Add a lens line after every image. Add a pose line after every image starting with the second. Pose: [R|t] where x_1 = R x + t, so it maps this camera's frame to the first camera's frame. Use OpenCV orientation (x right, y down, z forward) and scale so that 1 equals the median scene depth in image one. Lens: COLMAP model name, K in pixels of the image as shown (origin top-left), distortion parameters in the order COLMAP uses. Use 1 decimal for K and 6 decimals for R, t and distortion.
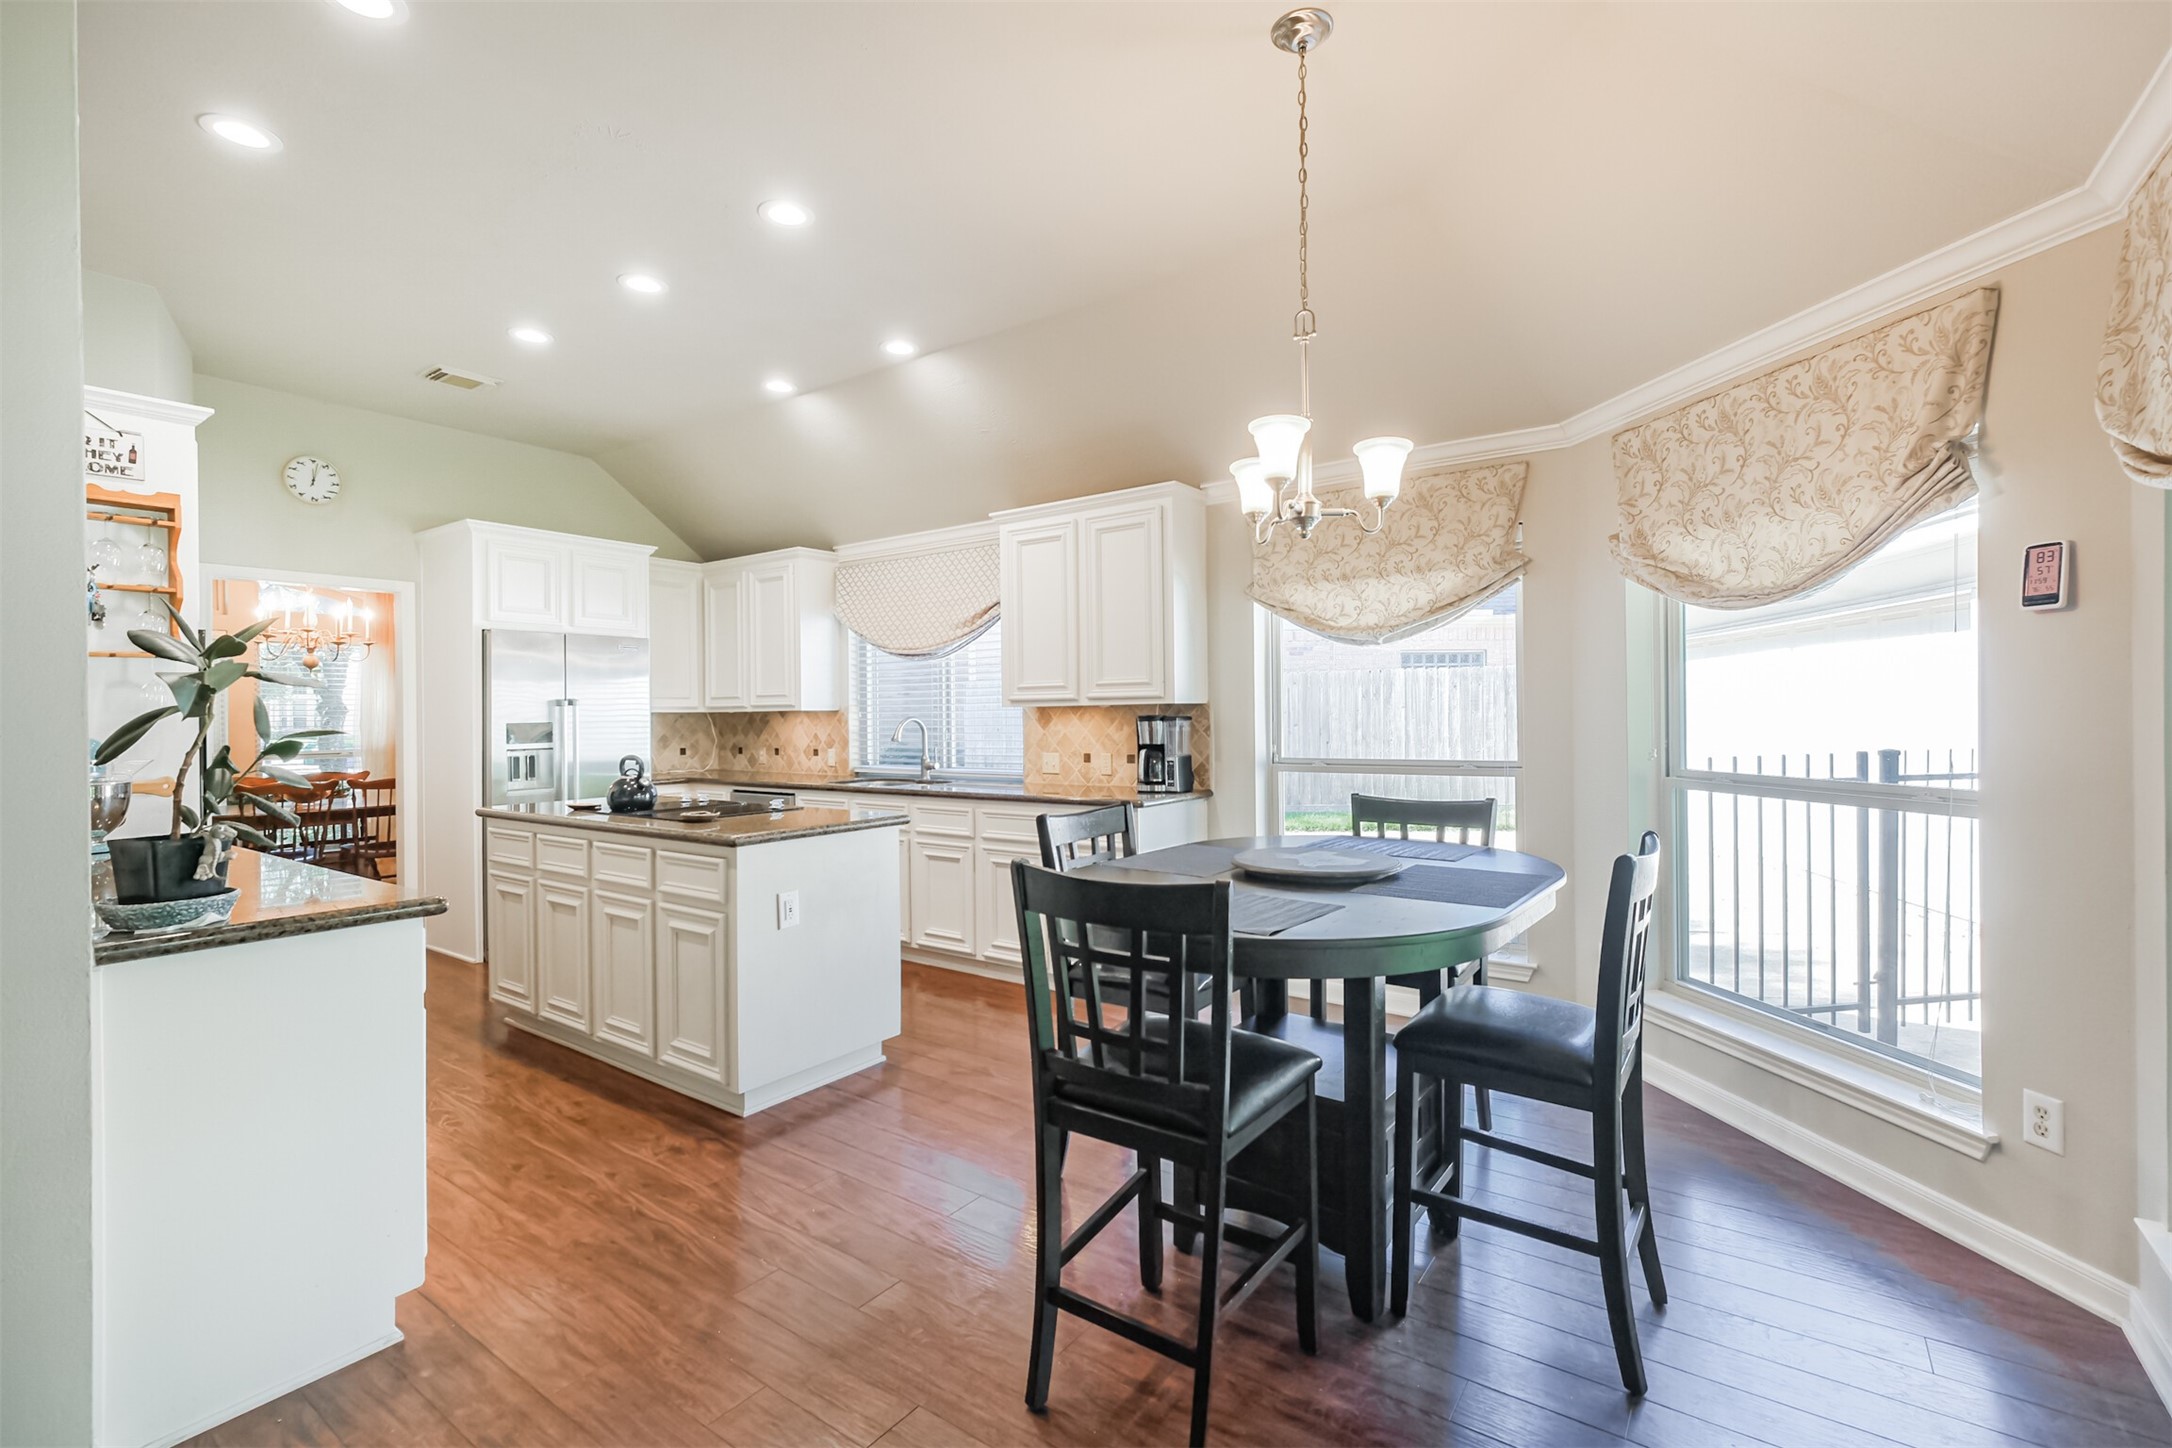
lens RADIAL K [[962.9, 0, 1089.4], [0, 962.9, 716.9], [0, 0, 1]] dist [-0.001623, -0.000051]
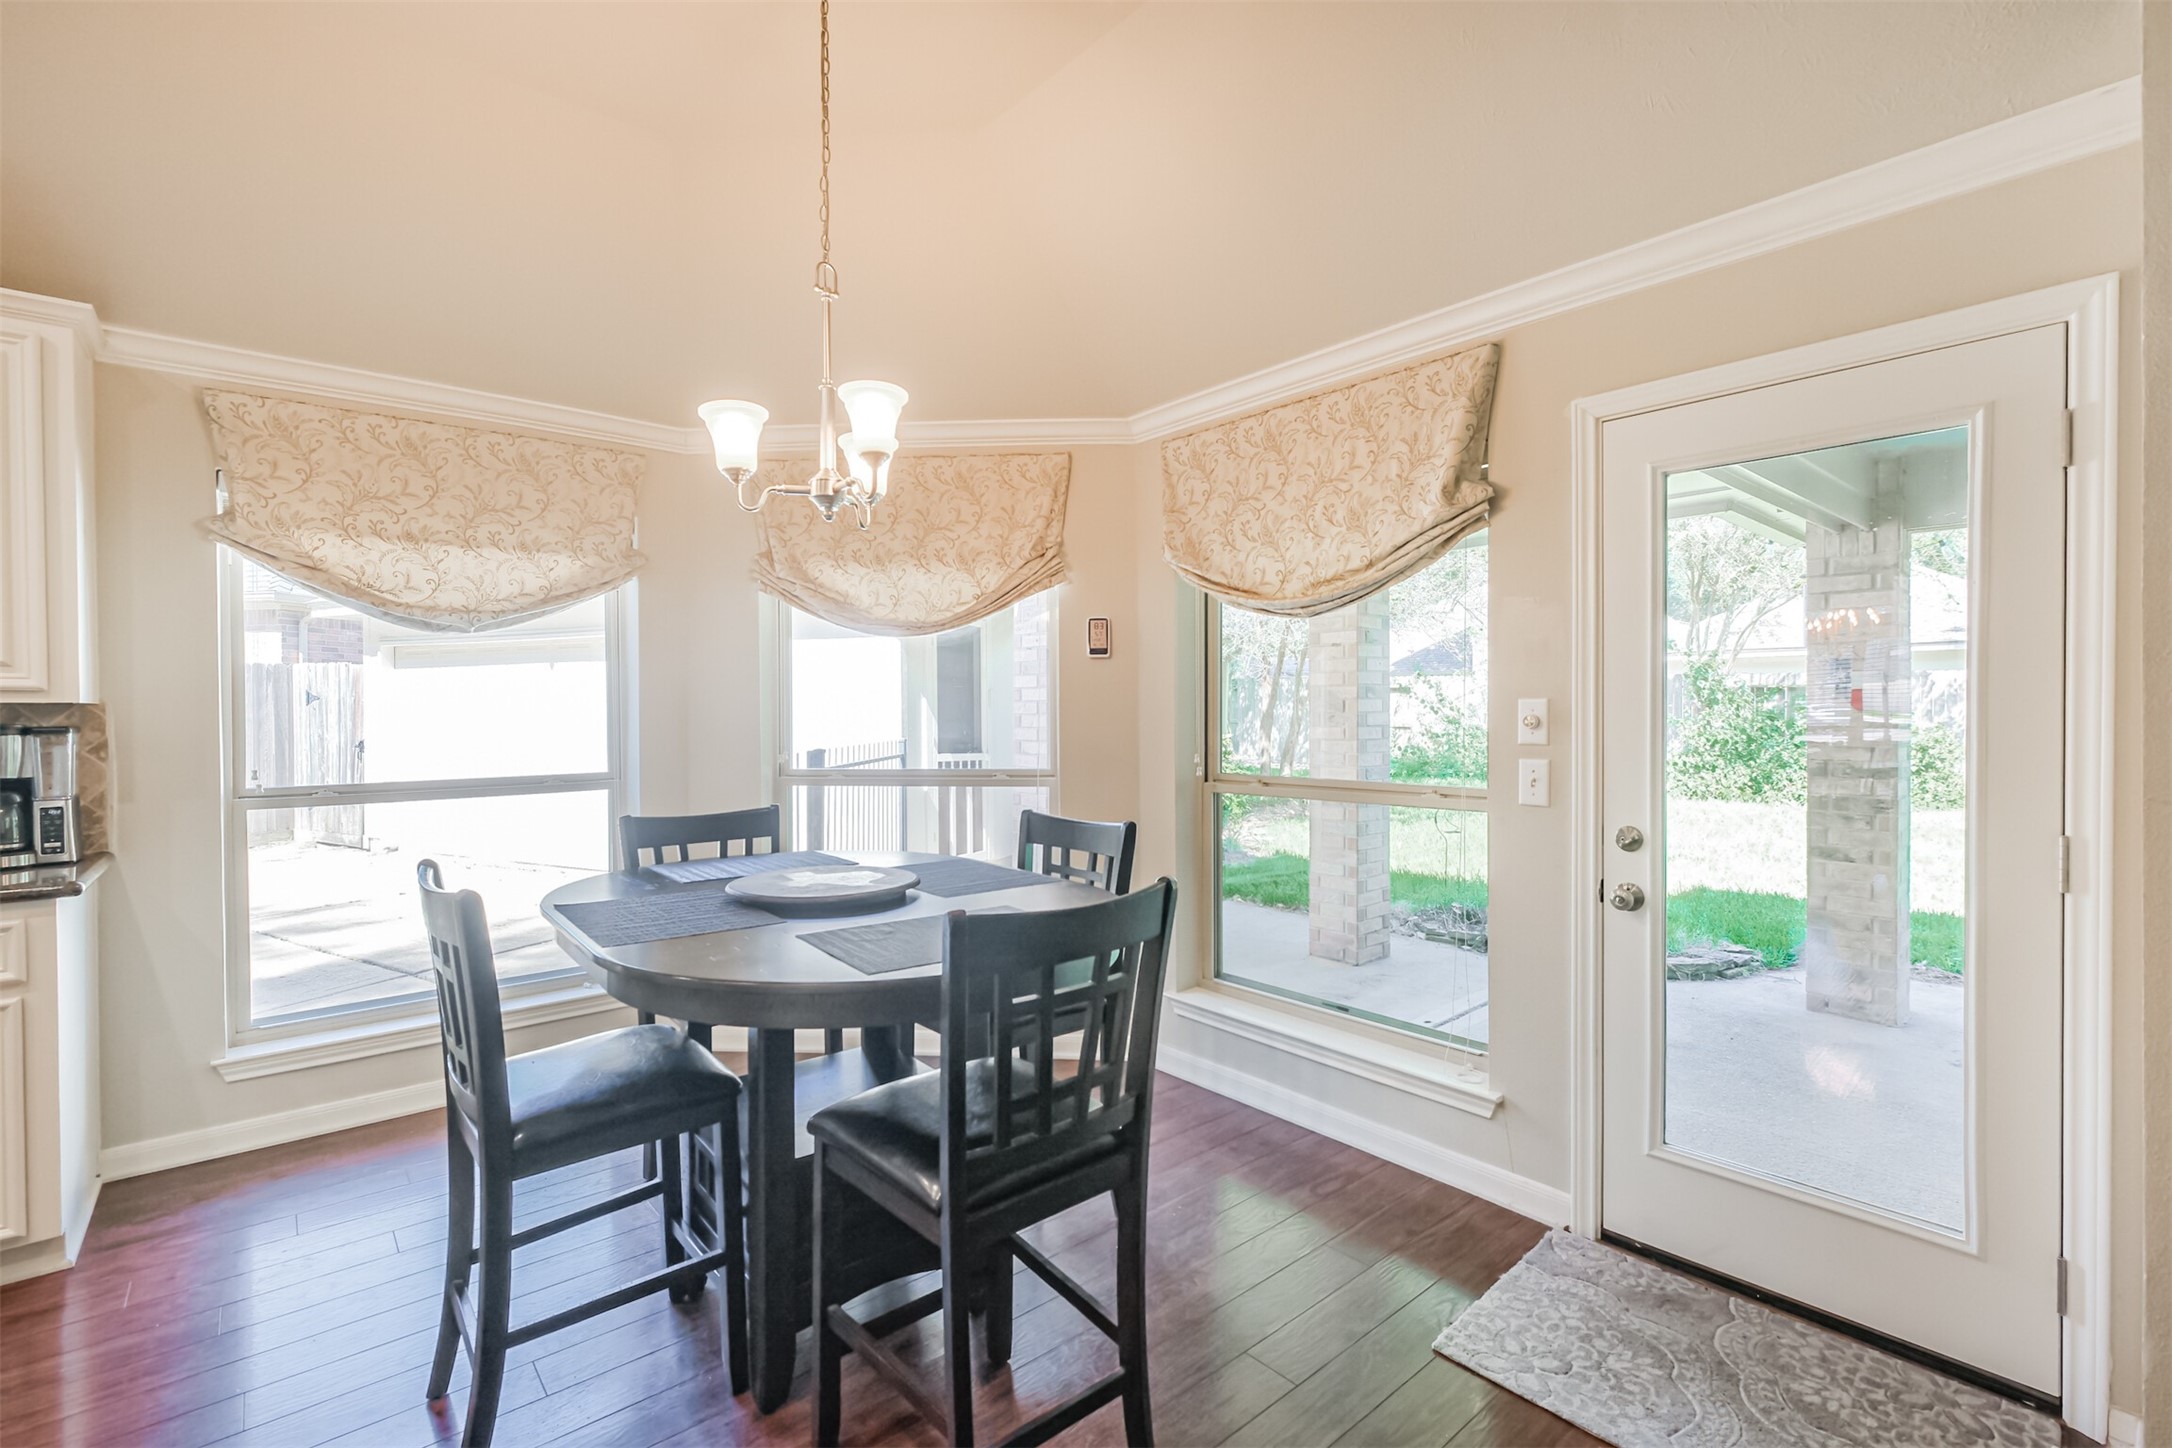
lens RADIAL K [[975.6, 0, 1081.2], [0, 975.6, 709.6], [0, 0, 1]] dist [0.002959, 0.000304]
pose [[0.238587, 0.011151, 0.971057, -0.313176], [0.006185, 0.999896, -0.013002, 0.000749], [-0.971101, 0.009108, 0.238493, 0.291822]]
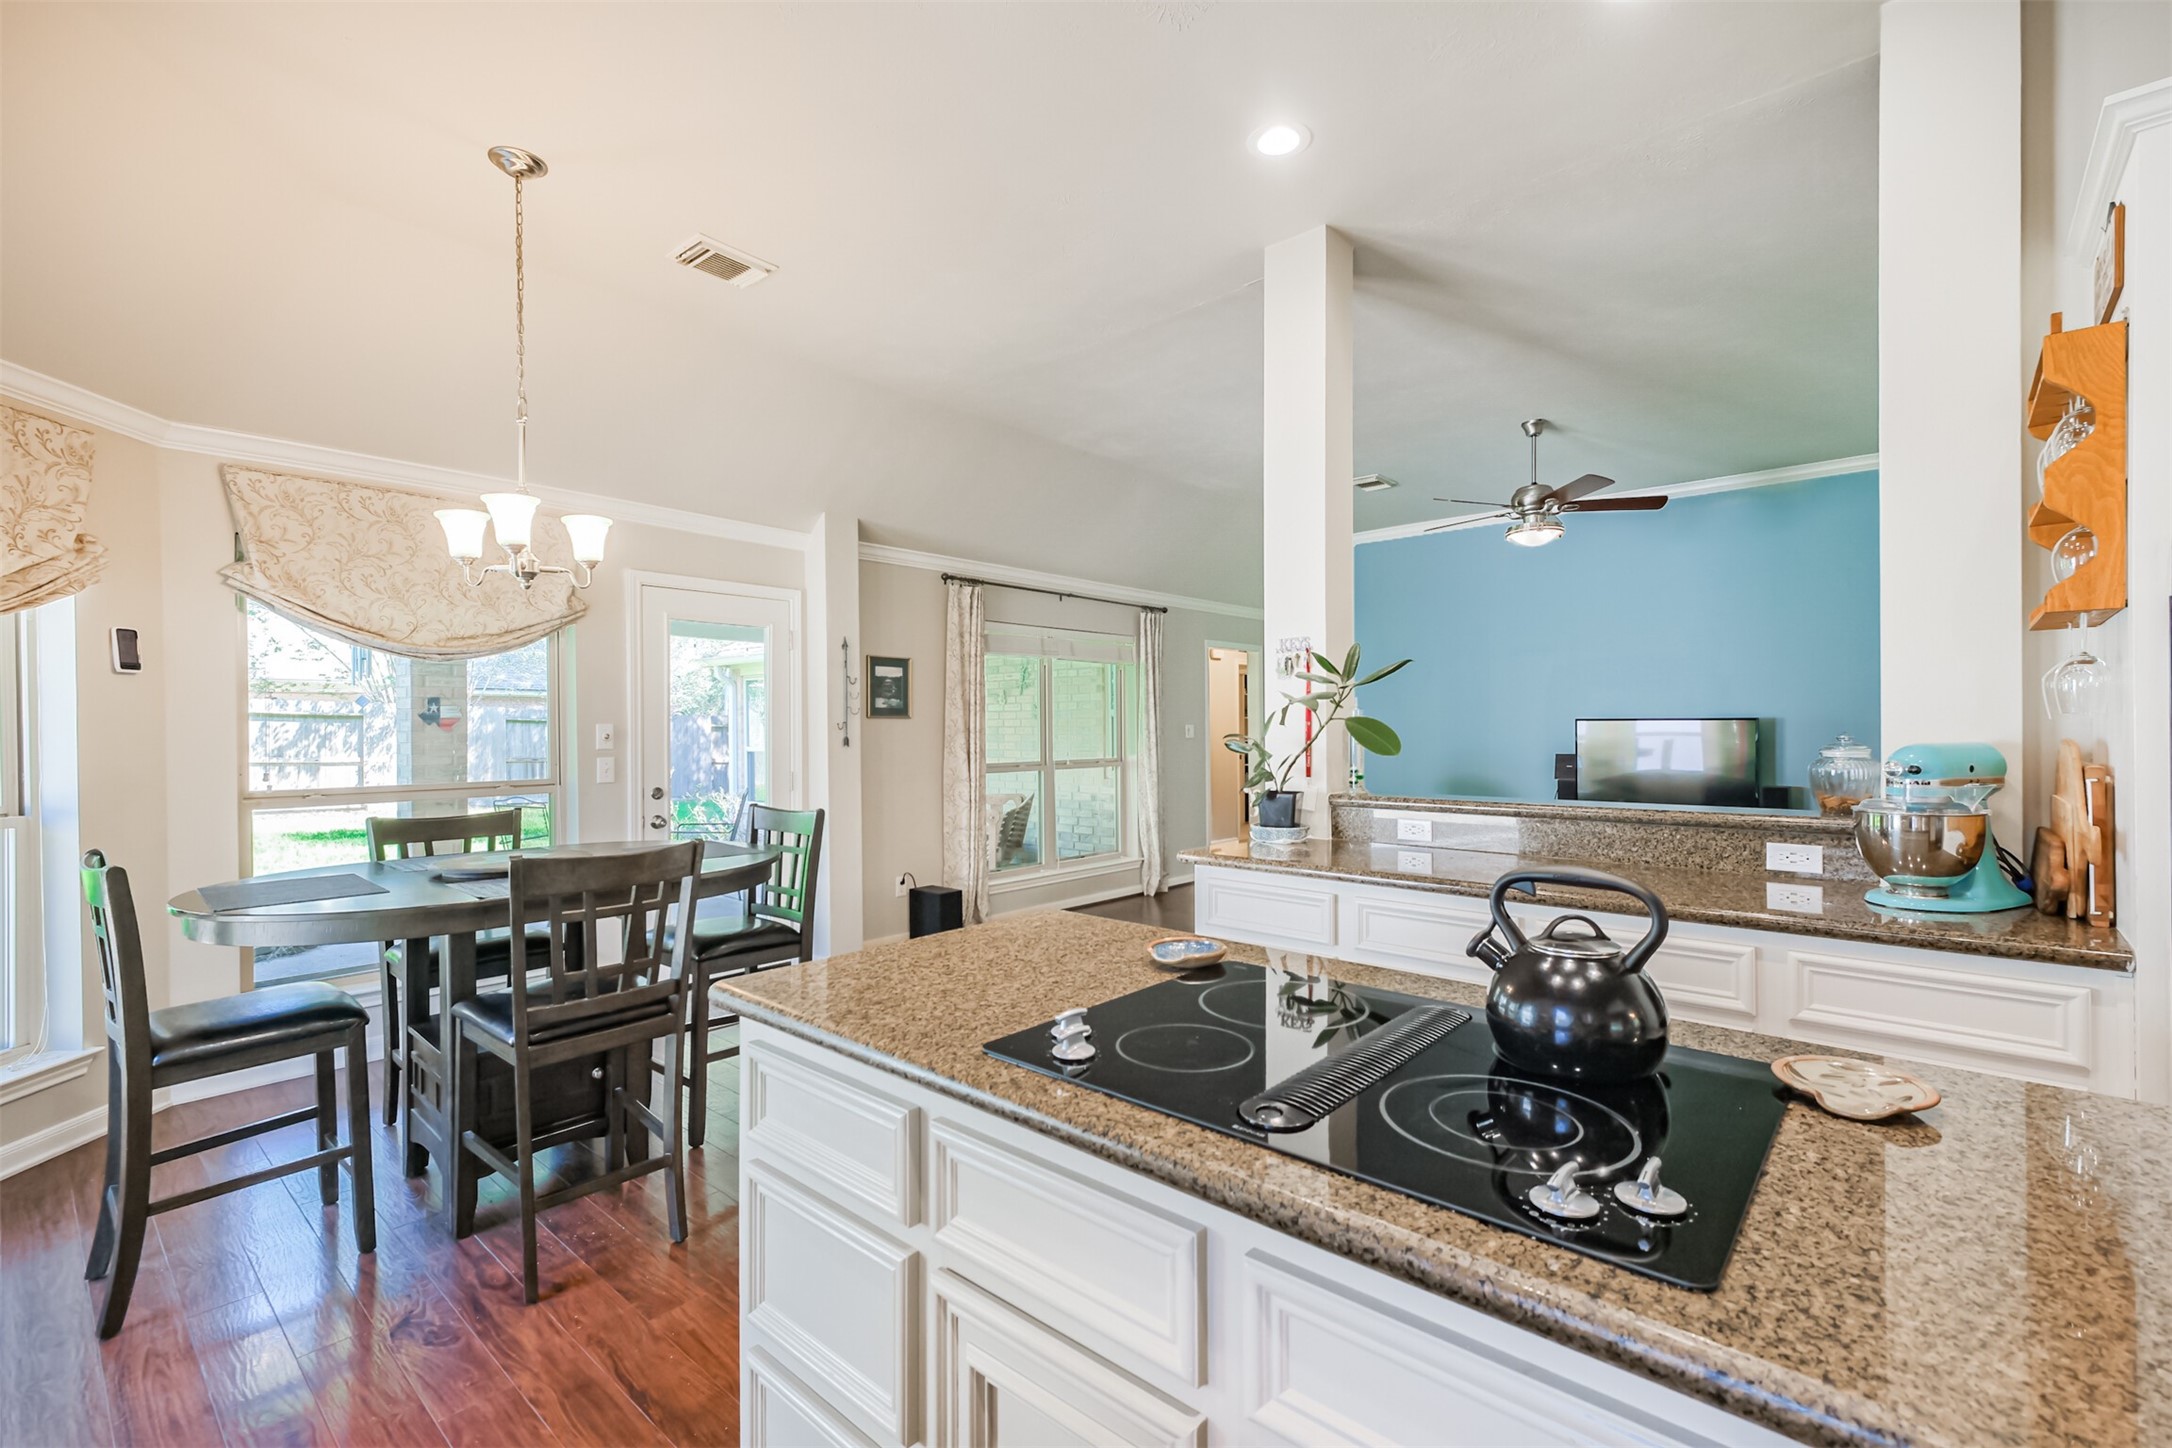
lens RADIAL K [[941.0, 0, 1087.2], [0, 941.0, 731.4], [0, 0, 1]] dist [0.013810, 0.000183]
pose [[-0.994798, 0.015671, 0.100651, -0.305573], [0.016623, 0.999825, 0.008631, -0.003703], [-0.100498, 0.010259, -0.994884, 1.094659]]
